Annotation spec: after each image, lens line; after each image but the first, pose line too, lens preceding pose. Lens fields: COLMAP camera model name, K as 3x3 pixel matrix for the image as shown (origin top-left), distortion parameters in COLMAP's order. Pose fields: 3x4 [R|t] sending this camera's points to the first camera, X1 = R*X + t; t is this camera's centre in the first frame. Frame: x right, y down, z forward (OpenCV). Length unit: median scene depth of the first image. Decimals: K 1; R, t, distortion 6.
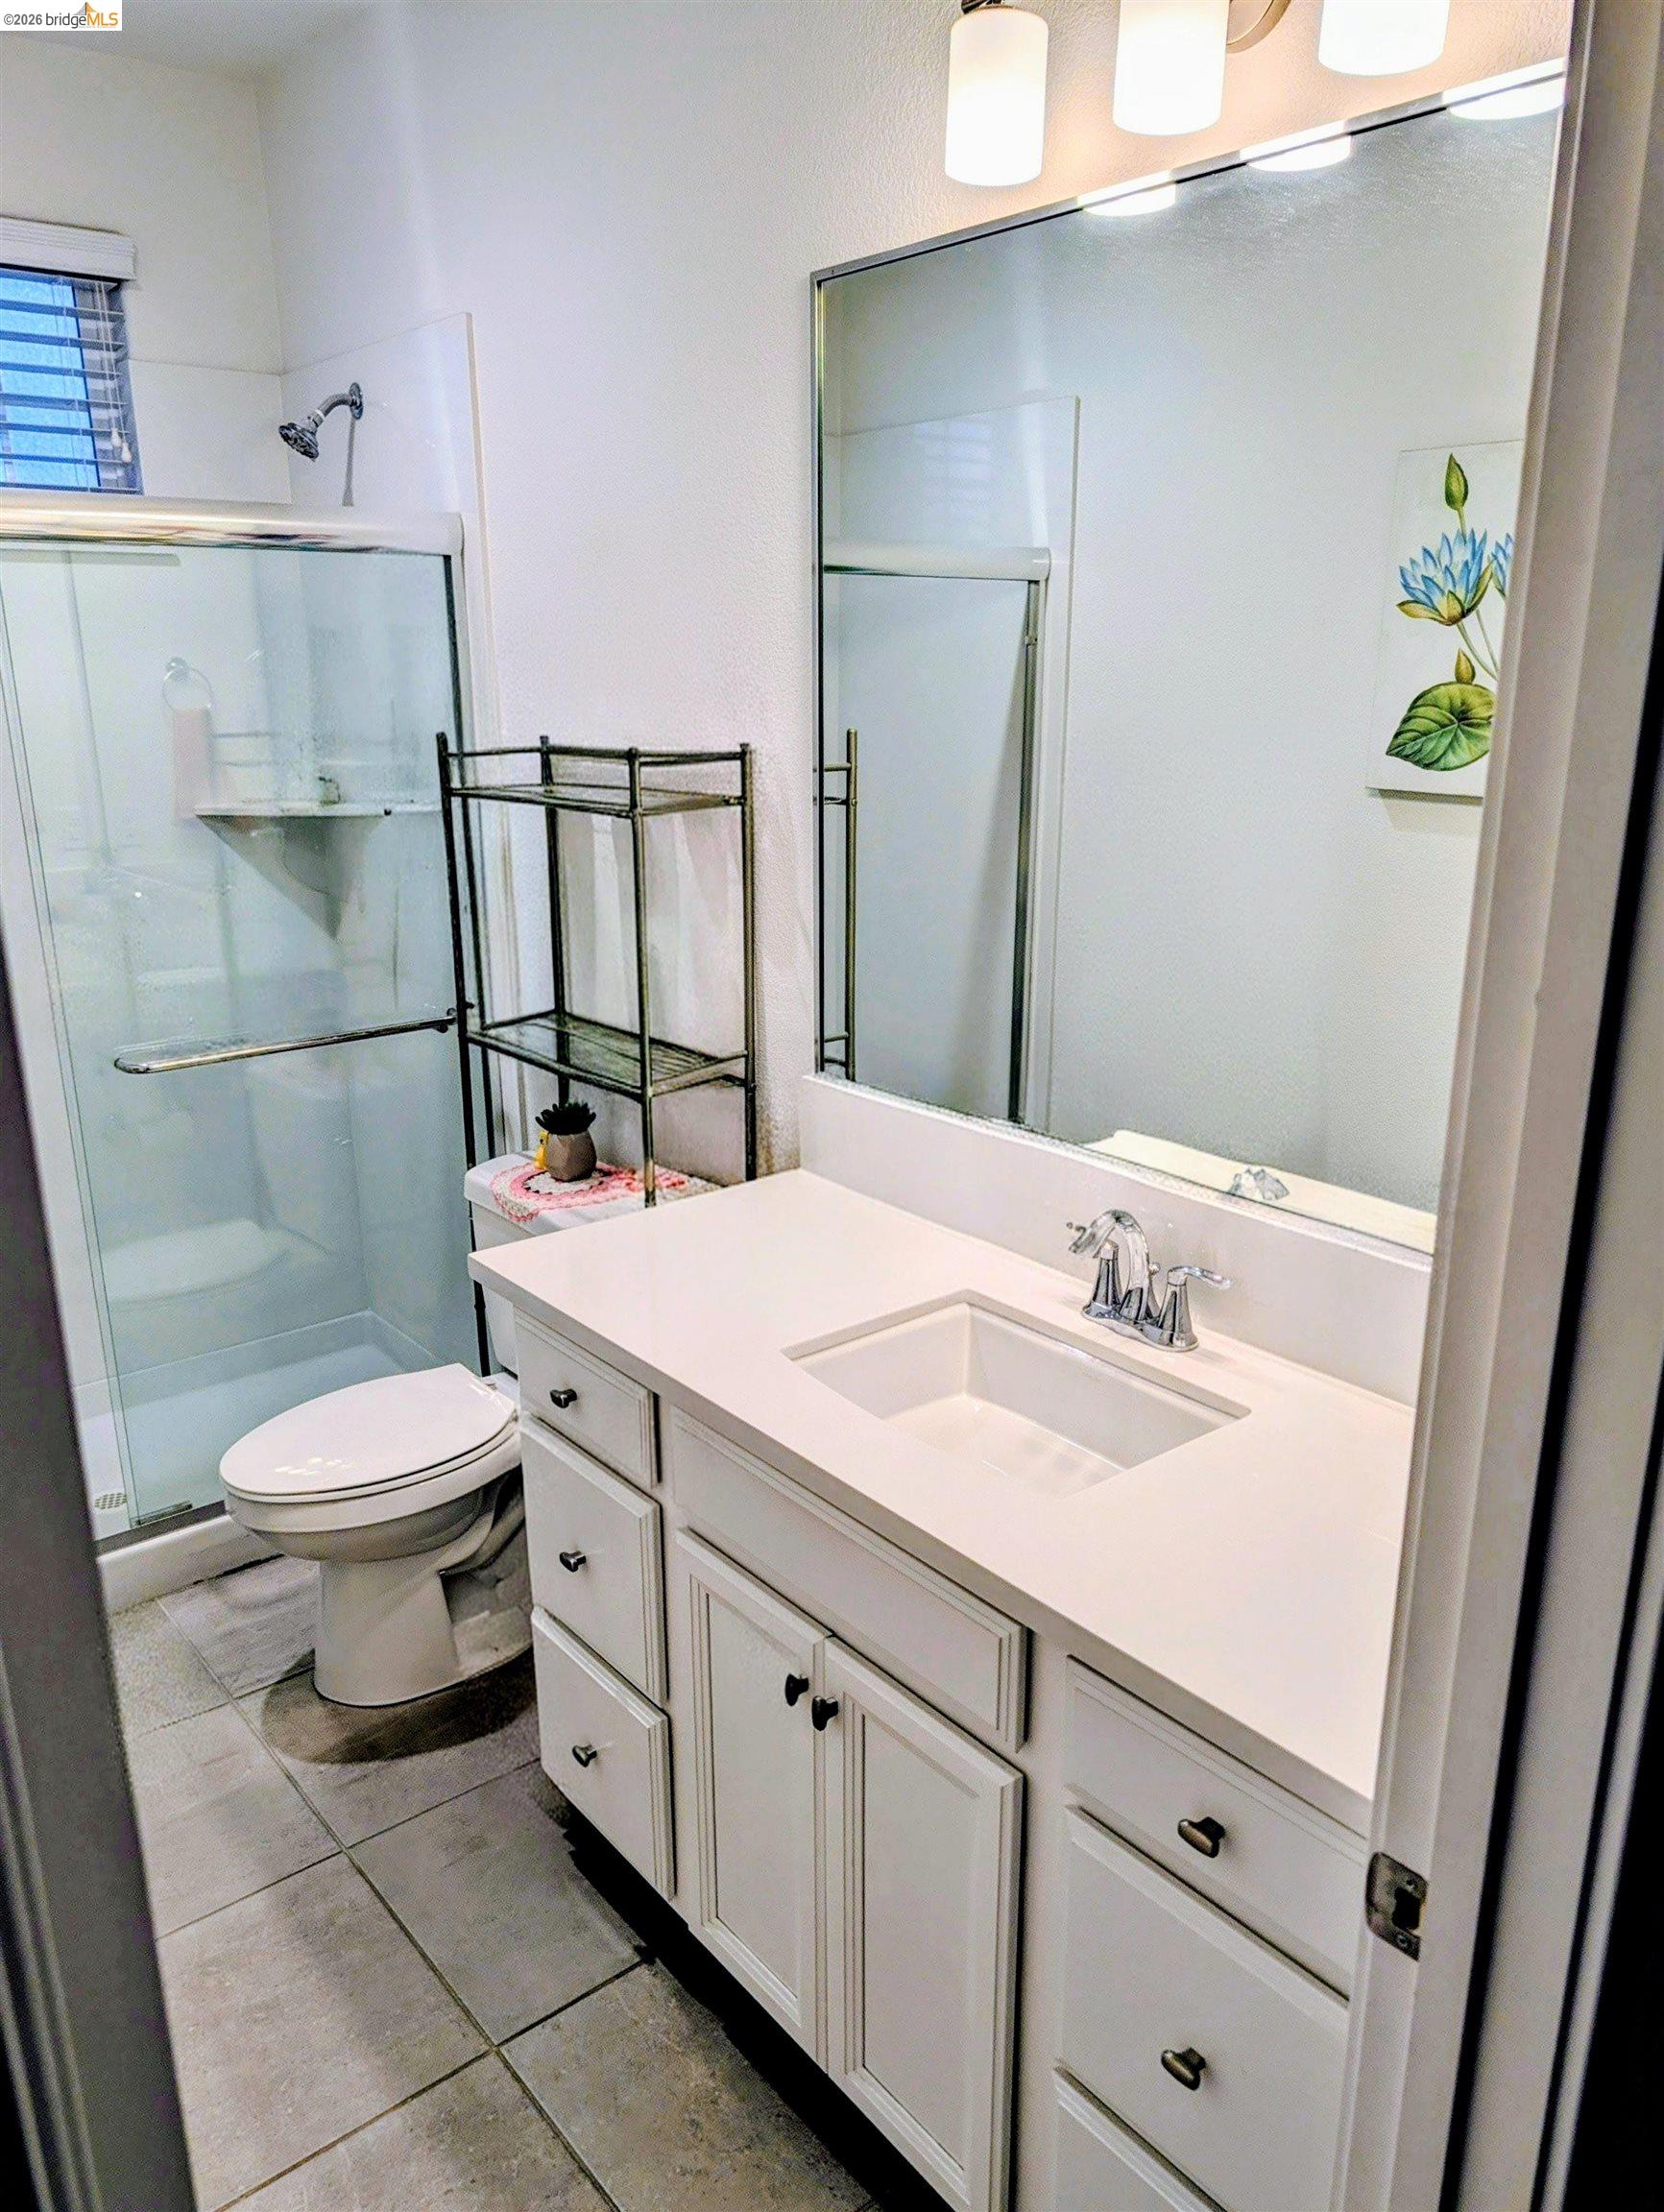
lens RADIAL K [[1556.6, 0, 833.0], [0, 1556.6, 1140.5], [0, 0, 1]] dist [-0.000283, -0.018404]
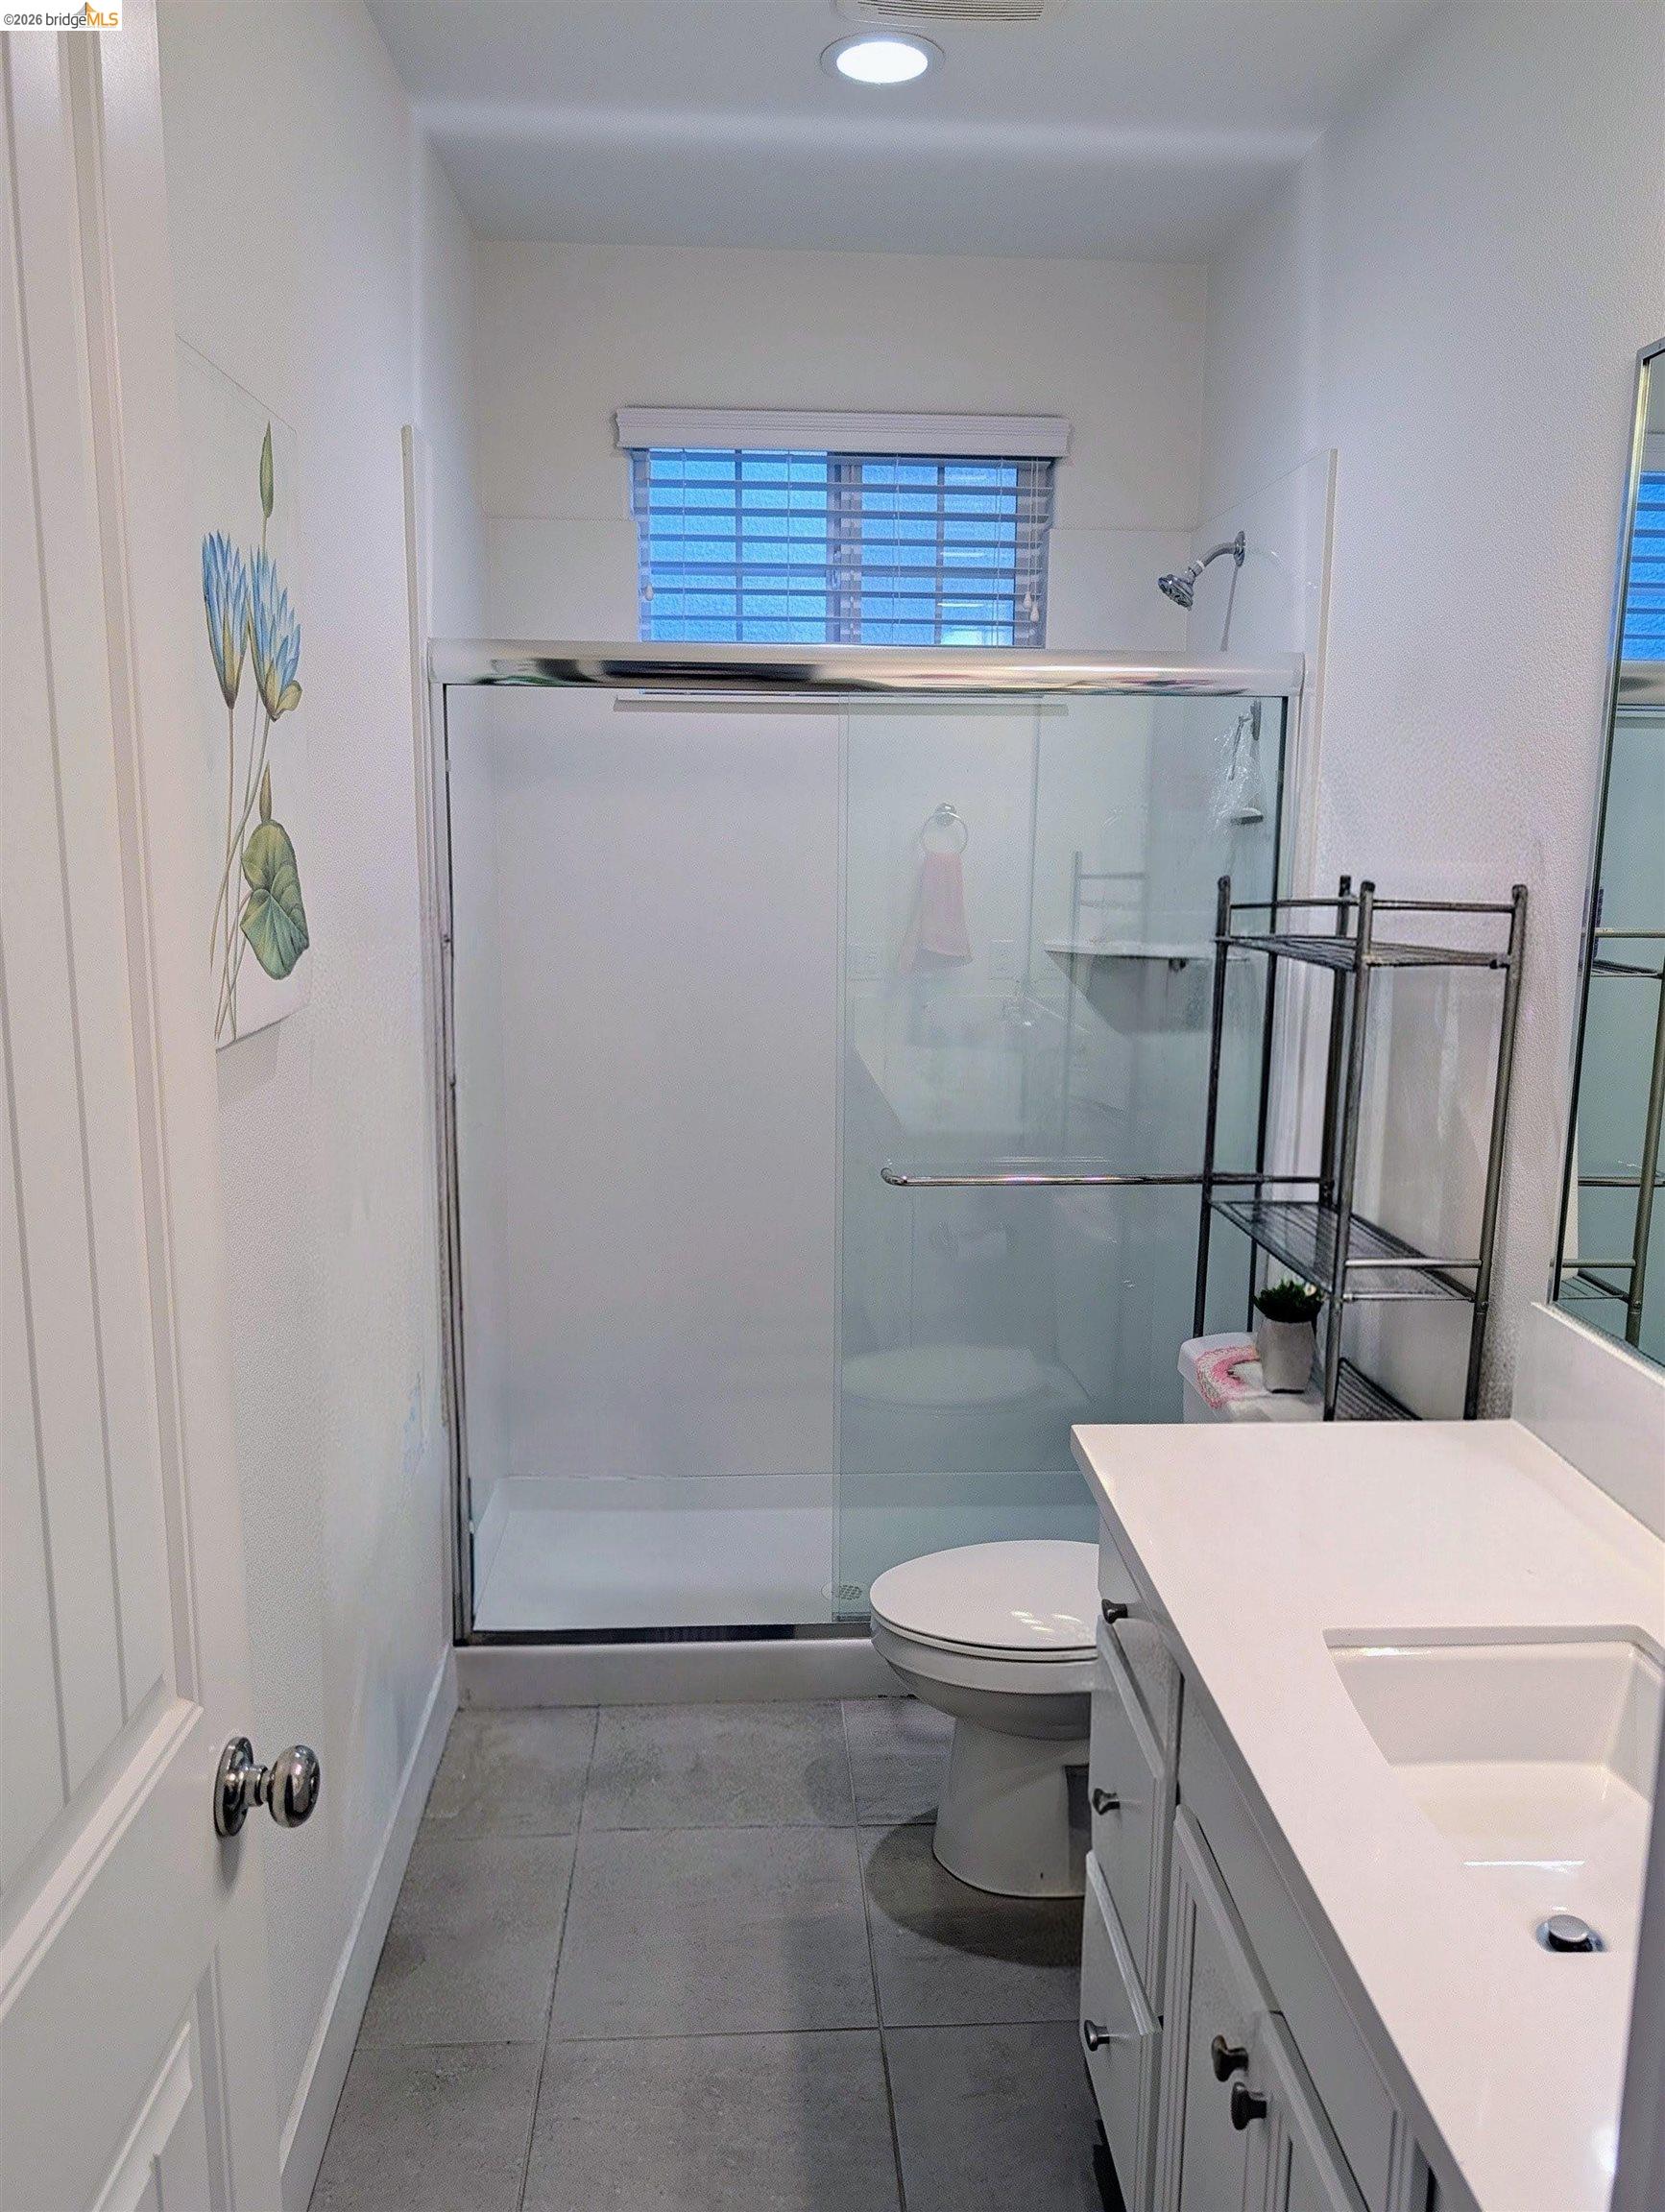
lens RADIAL K [[1614.6, 0, 832.5], [0, 1614.6, 1106.0], [0, 0, 1]] dist [-0.007488, 0.008296]
pose [[0.808895, 0.111474, -0.577289, 0.133874], [-0.178458, 0.982091, -0.060413, -0.022598], [0.560216, 0.151889, 0.814302, 0.085021]]
